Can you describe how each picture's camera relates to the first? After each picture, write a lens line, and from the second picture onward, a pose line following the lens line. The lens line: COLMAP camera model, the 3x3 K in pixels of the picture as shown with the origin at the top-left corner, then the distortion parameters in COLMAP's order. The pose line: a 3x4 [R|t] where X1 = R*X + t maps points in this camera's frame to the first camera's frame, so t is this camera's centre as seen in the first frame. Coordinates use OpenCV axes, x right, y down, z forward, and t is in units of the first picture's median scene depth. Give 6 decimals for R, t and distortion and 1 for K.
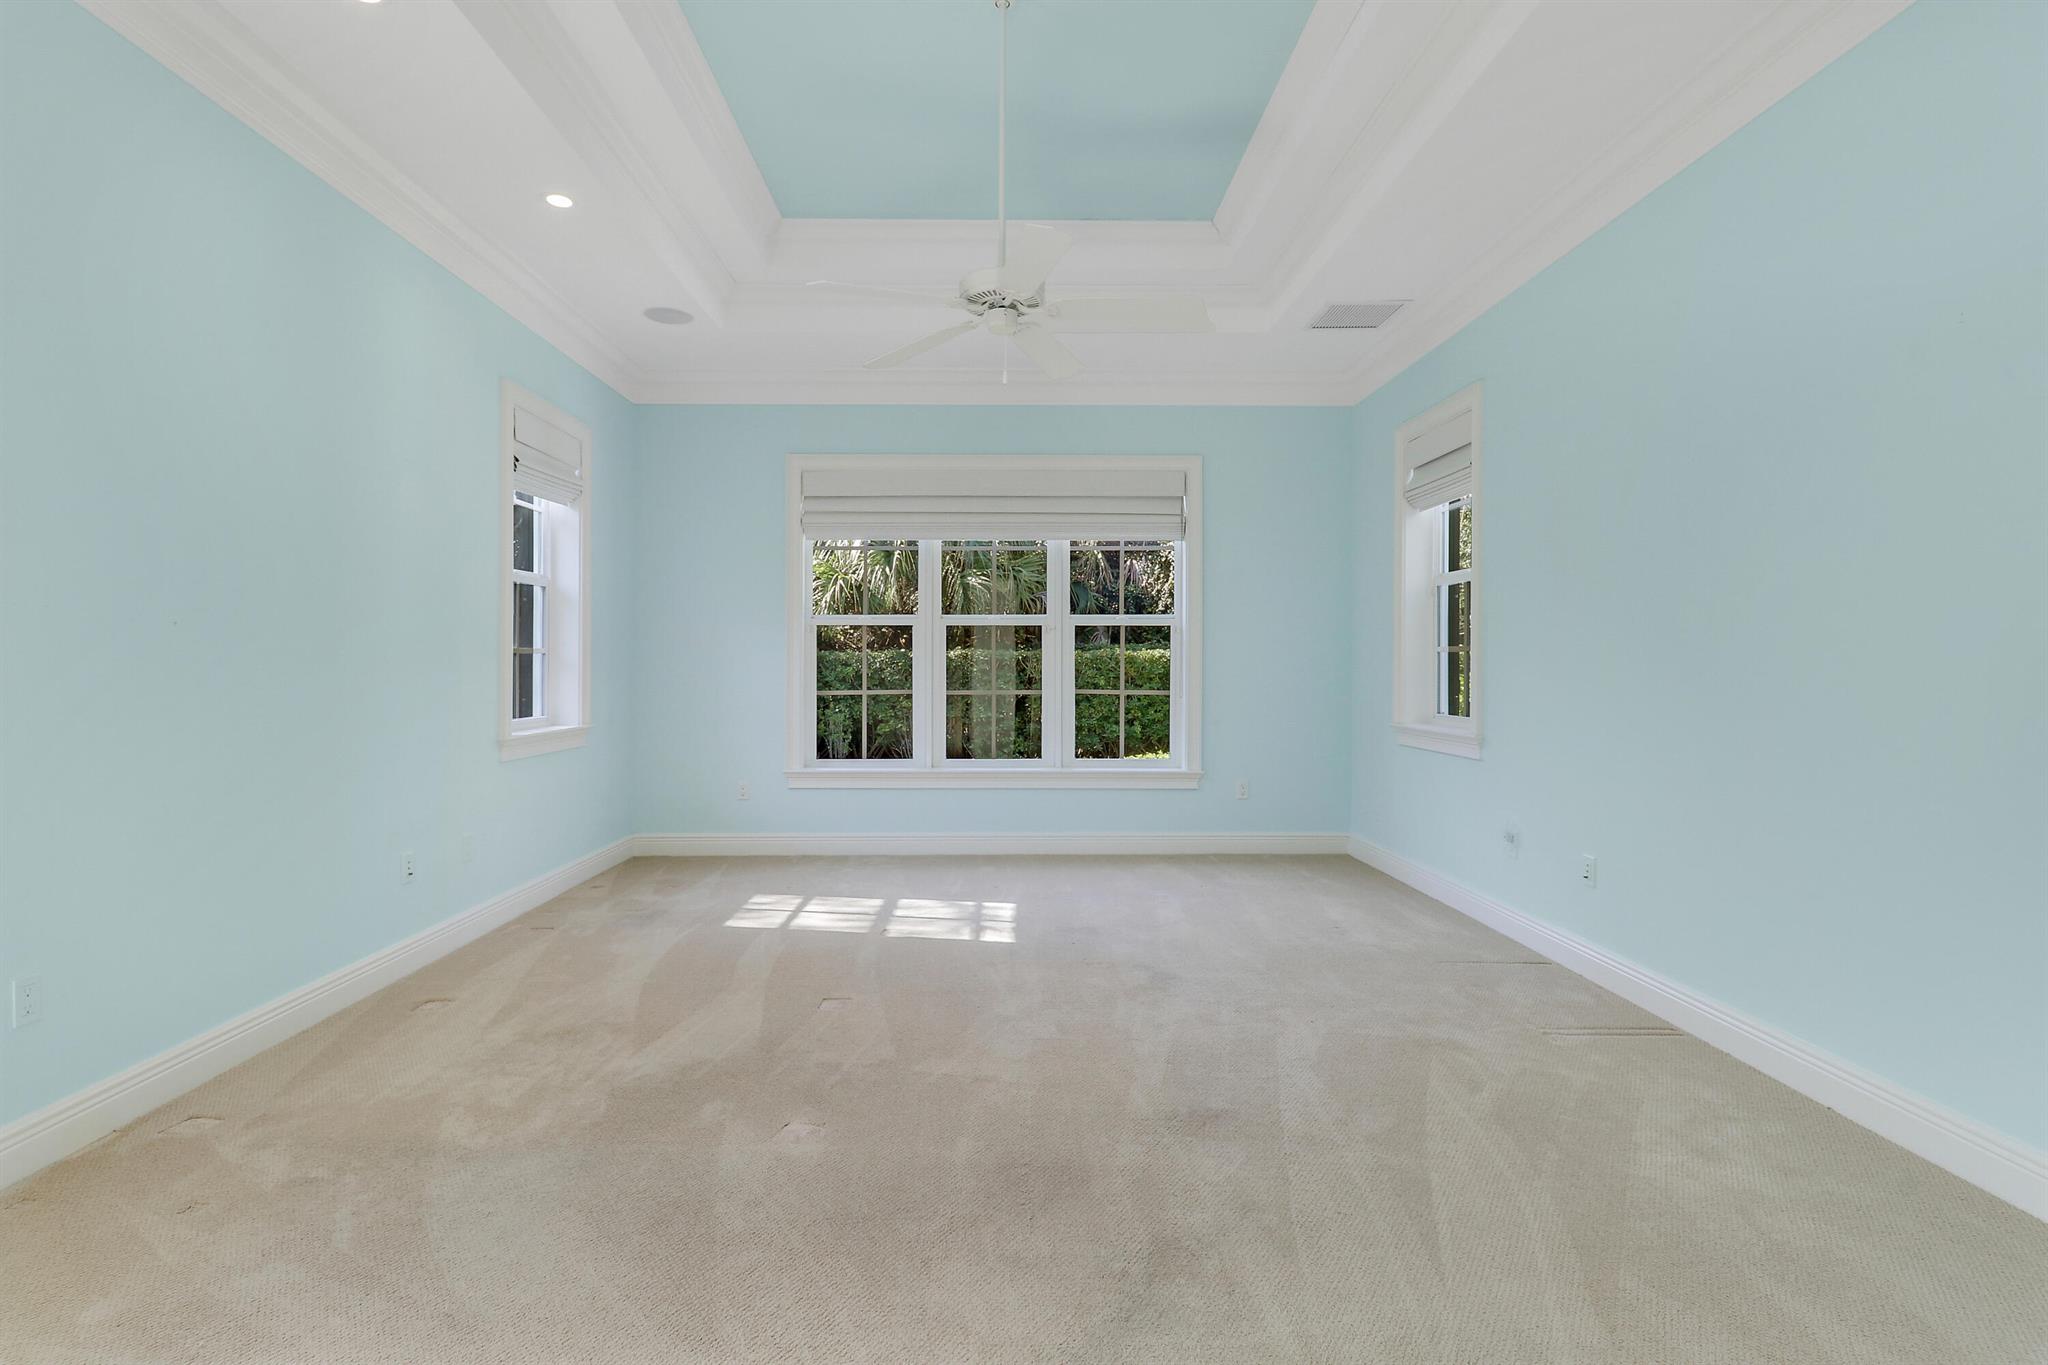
lens RADIAL K [[958.8, 0, 1024.7], [0, 958.8, 673.6], [0, 0, 1]] dist [0.006974, -0.012918]
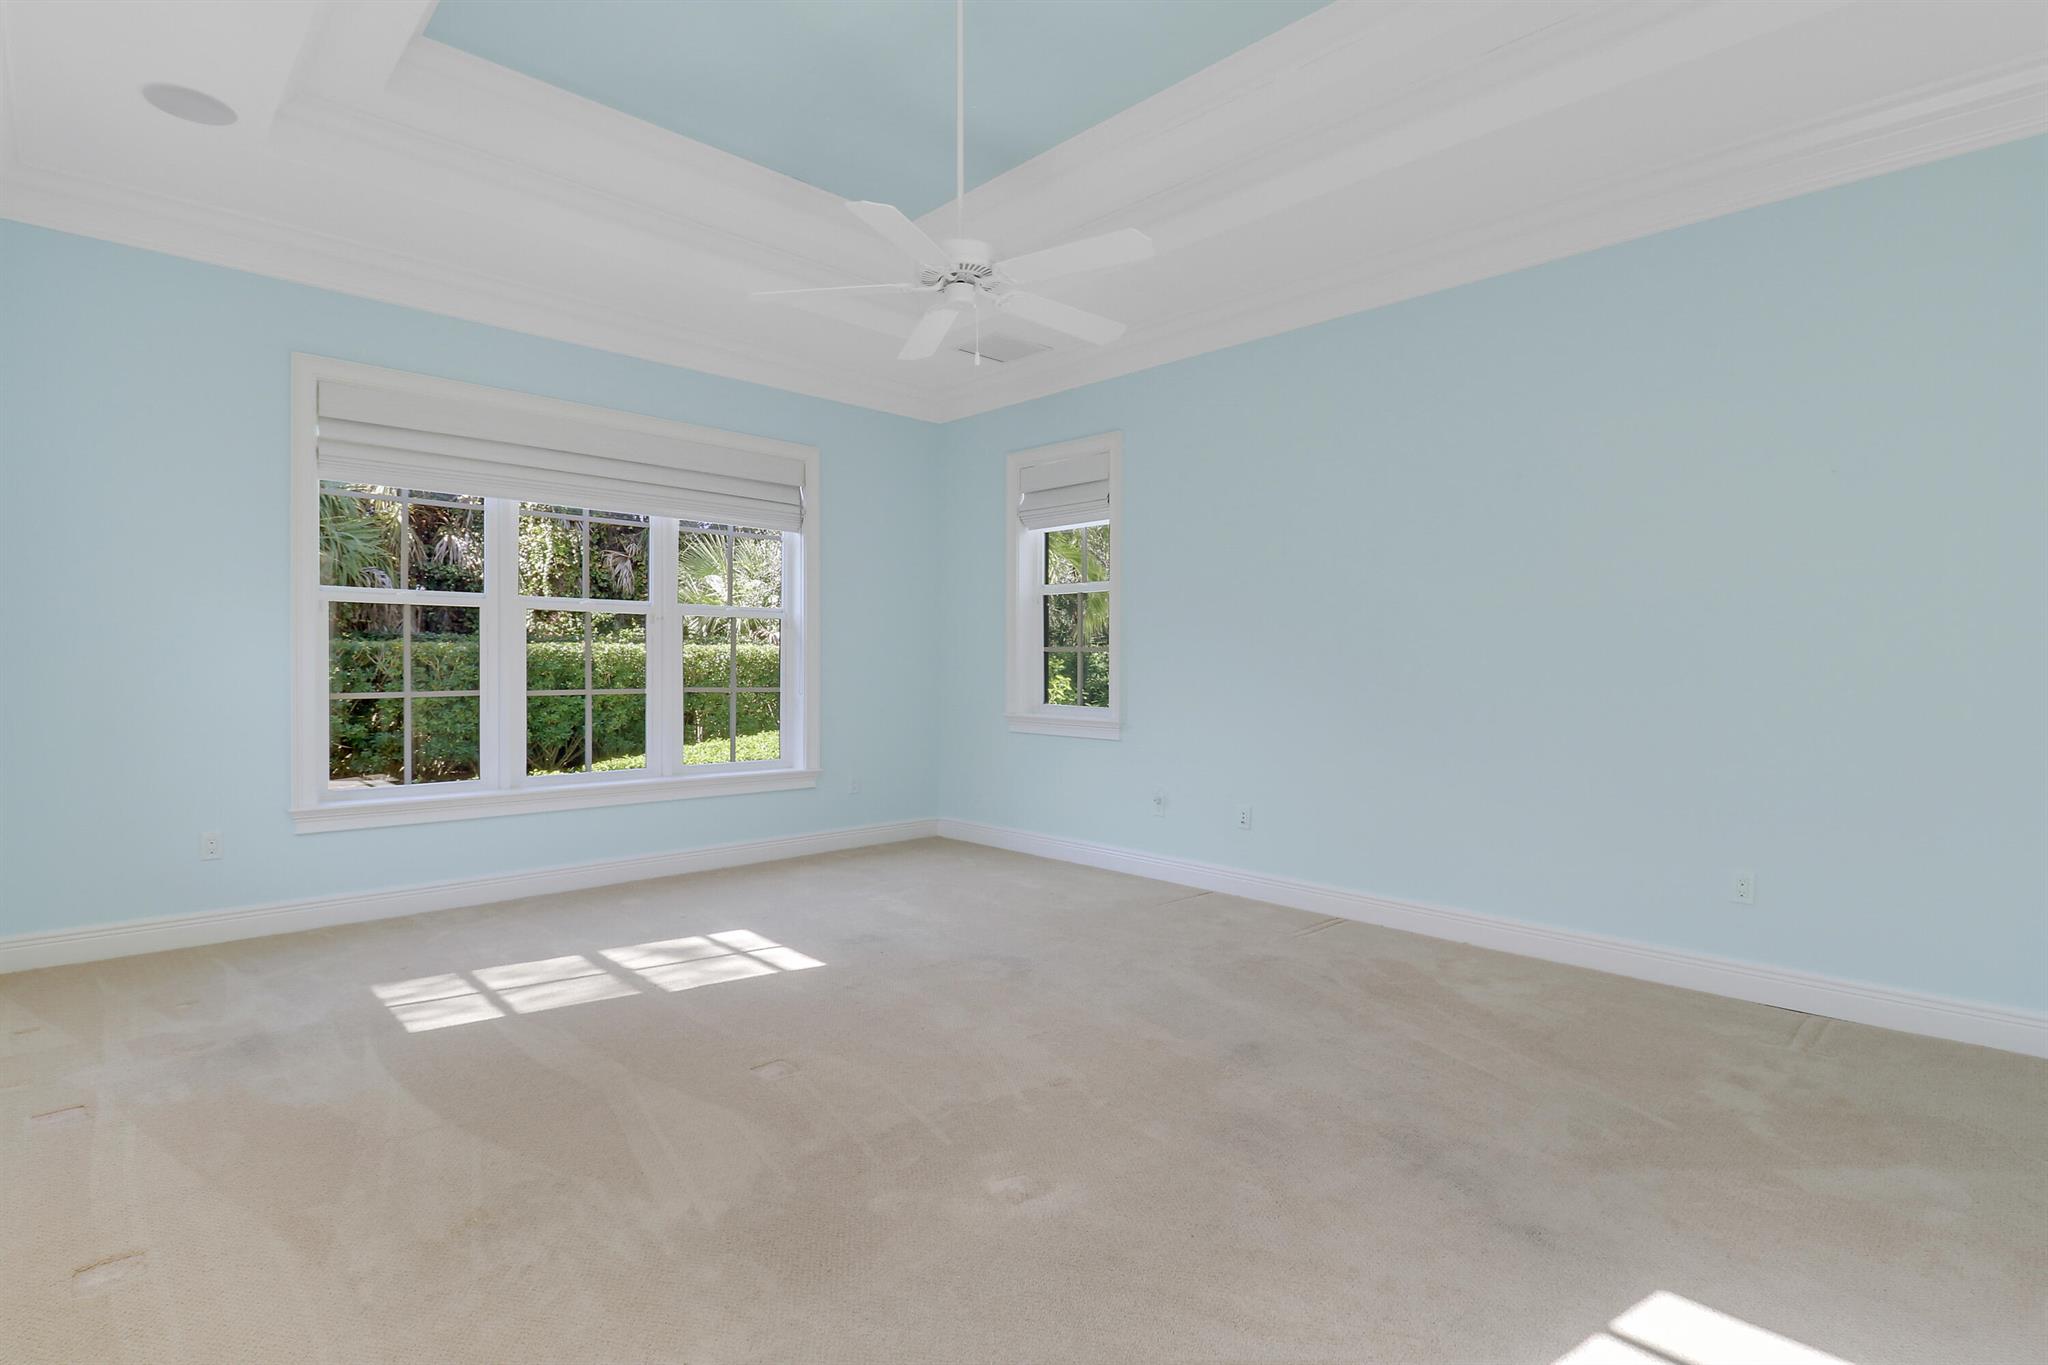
lens RADIAL K [[958.8, 0, 1024.7], [0, 958.8, 673.6], [0, 0, 1]] dist [0.006974, -0.012918]
pose [[0.733010, -0.001932, 0.680215, -0.329984], [-0.000286, 0.999995, 0.003148, 0.000498], [-0.680218, -0.002502, 0.733005, 0.137287]]
